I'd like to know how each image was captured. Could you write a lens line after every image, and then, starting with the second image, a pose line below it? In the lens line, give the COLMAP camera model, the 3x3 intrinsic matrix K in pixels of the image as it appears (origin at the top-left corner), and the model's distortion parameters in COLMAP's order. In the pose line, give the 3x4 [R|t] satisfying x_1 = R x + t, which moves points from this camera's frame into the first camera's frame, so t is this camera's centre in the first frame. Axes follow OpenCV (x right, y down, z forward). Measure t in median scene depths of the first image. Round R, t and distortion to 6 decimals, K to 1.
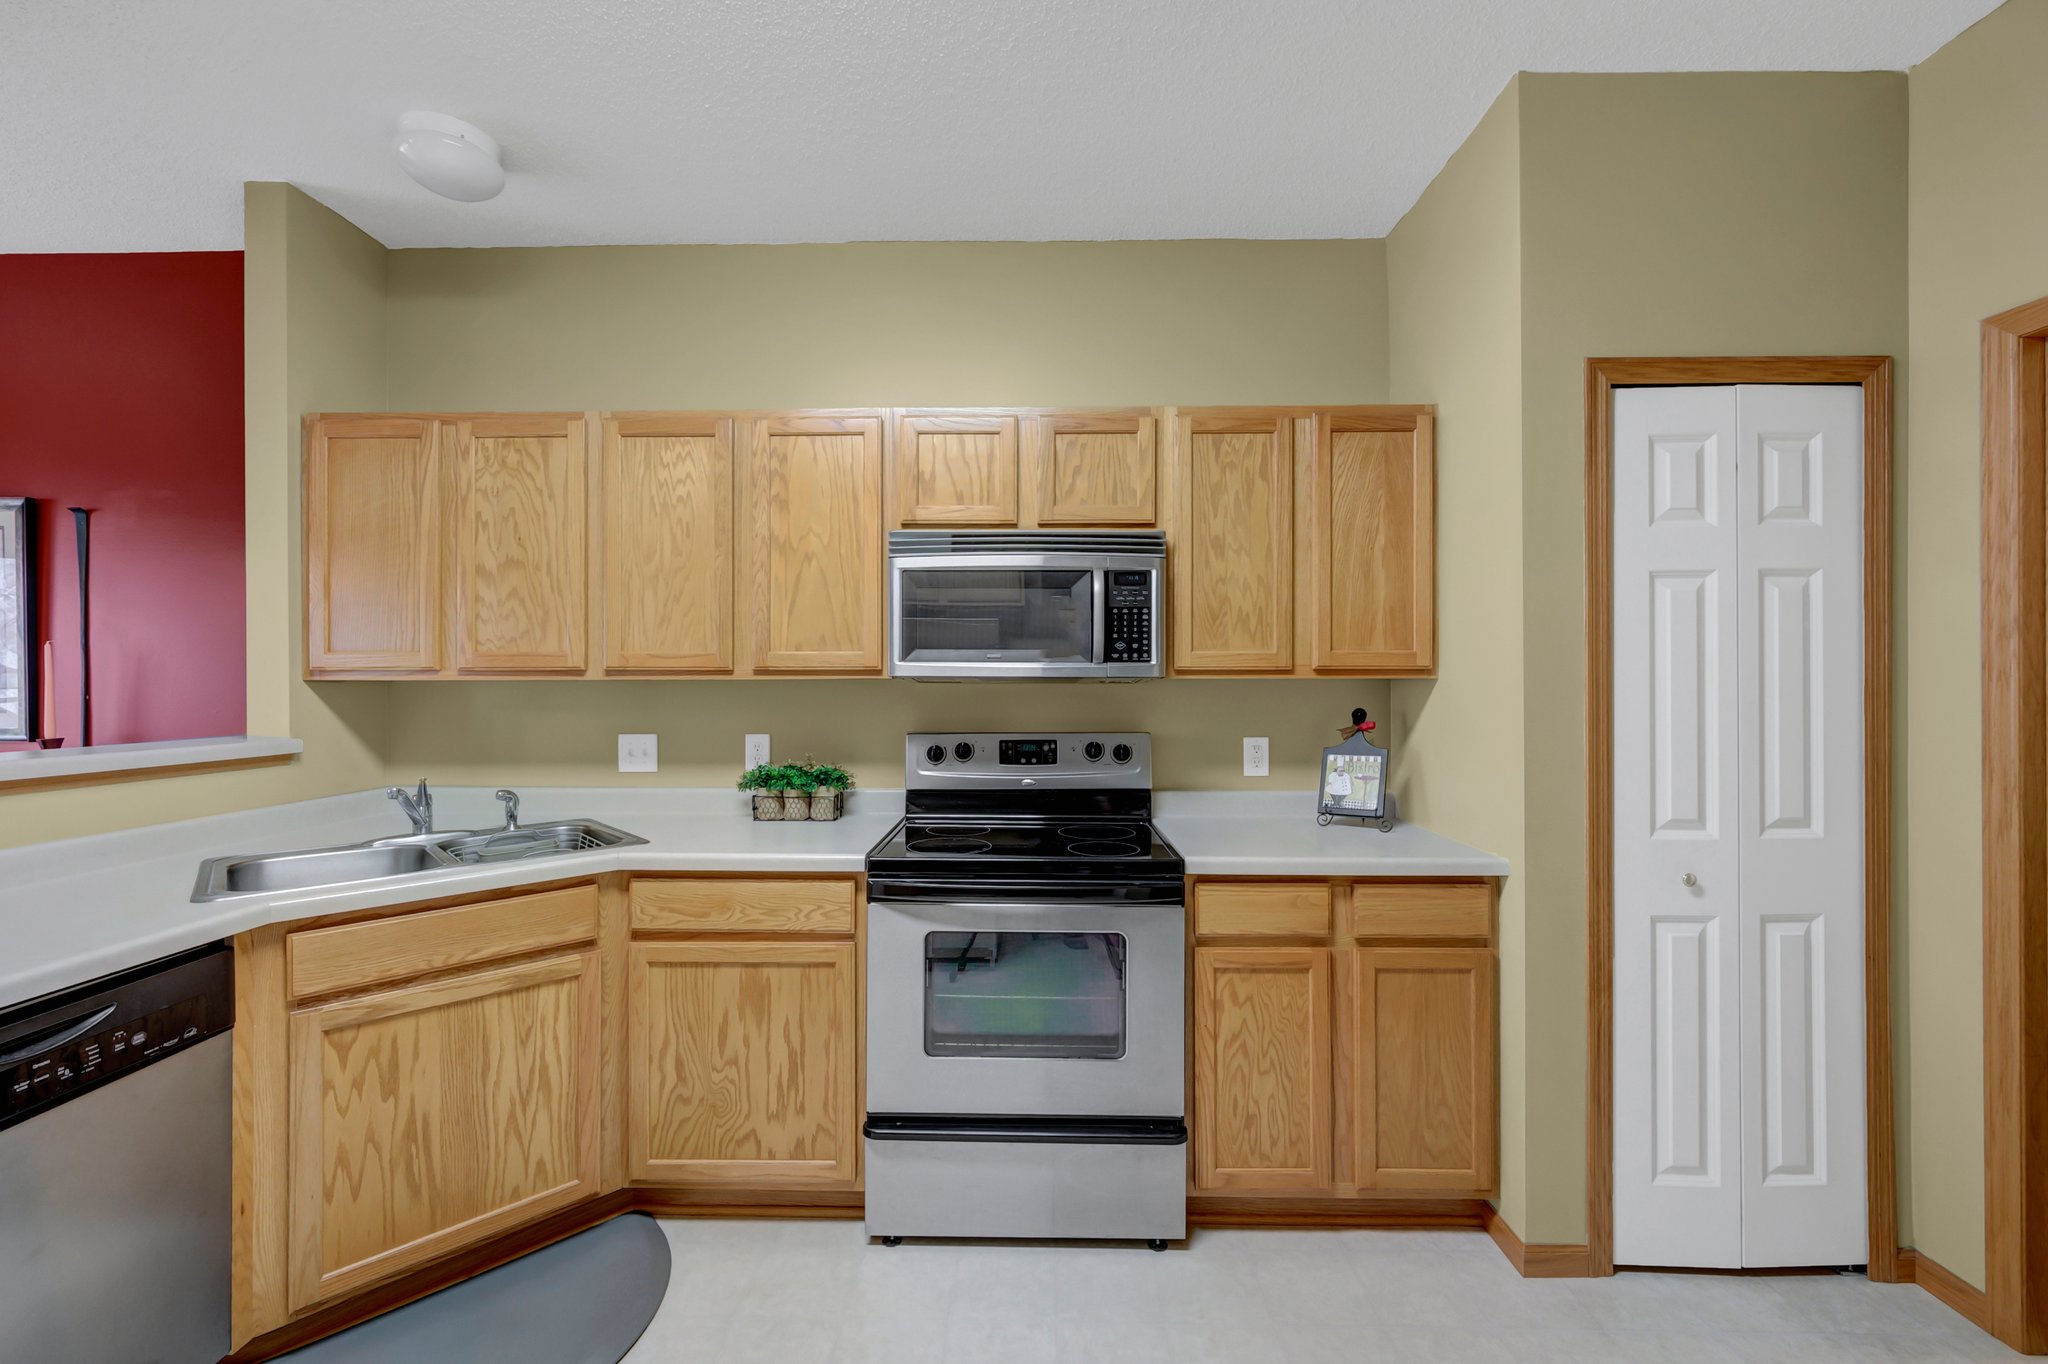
lens RADIAL K [[801.0, 0, 1030.4], [0, 801.0, 680.8], [0, 0, 1]] dist [-0.002566, 0.000608]
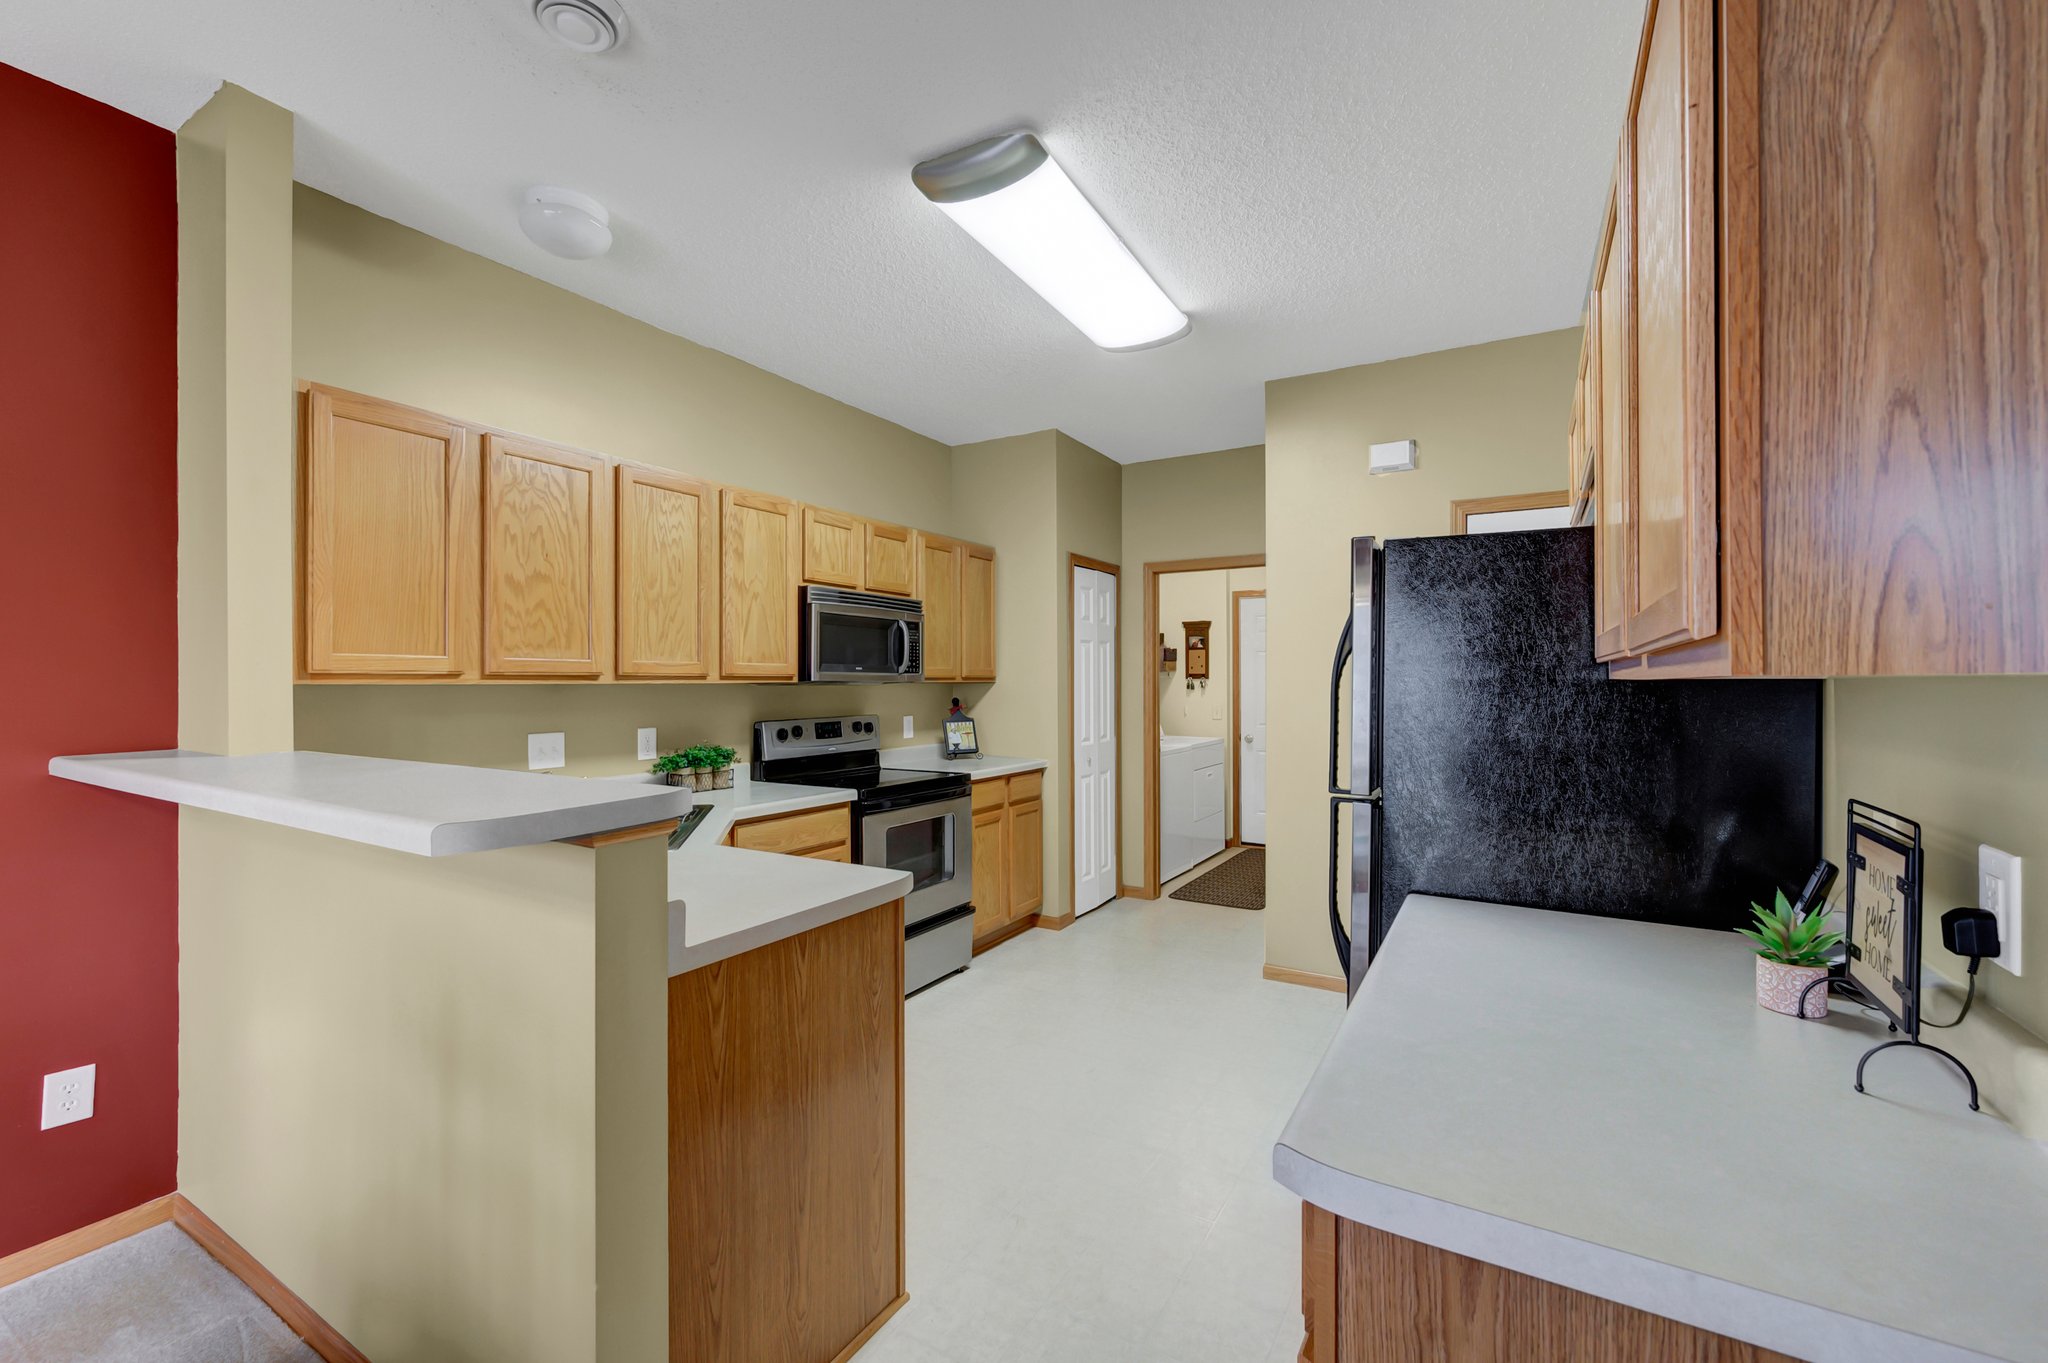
lens RADIAL K [[837.6, 0, 1016.9], [0, 837.6, 681.4], [0, 0, 1]] dist [0.000662, -0.000672]
pose [[0.508920, -0.000558, 0.860814, -1.320862], [0.000108, 1.000000, 0.000584, -0.005424], [-0.860814, -0.000204, 0.508920, -0.141441]]
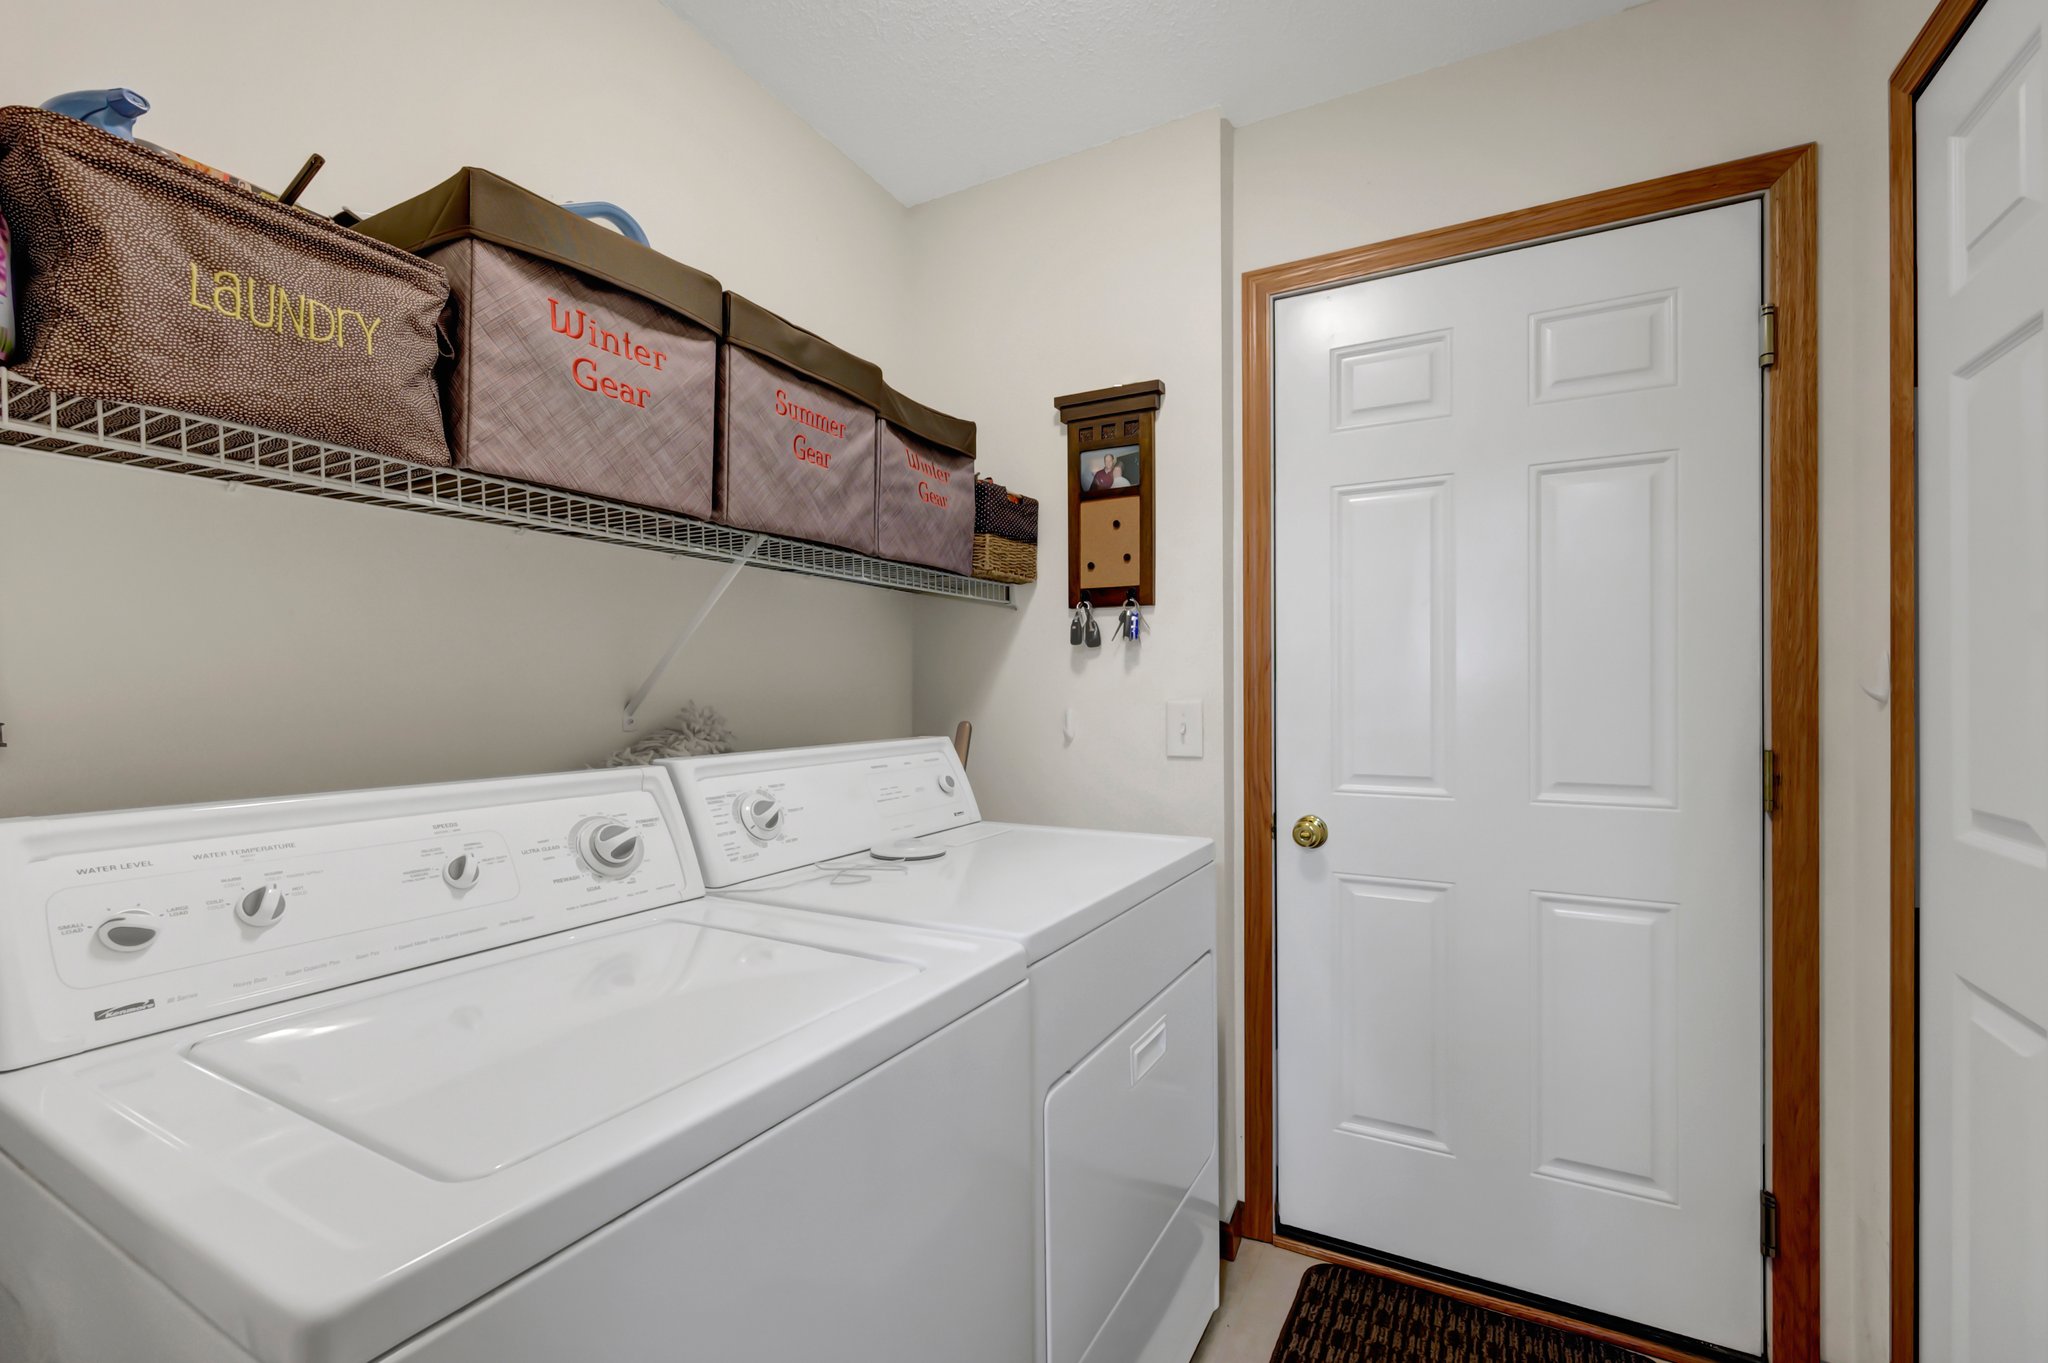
lens RADIAL K [[883.4, 0, 1004.5], [0, 883.4, 690.5], [0, 0, 1]] dist [0.003335, 0.001038]
pose [[0.479435, 0.001709, 0.877575, 0.920229], [0.003501, 0.999986, -0.003860, 0.072155], [-0.877570, 0.004923, 0.479423, 0.552002]]
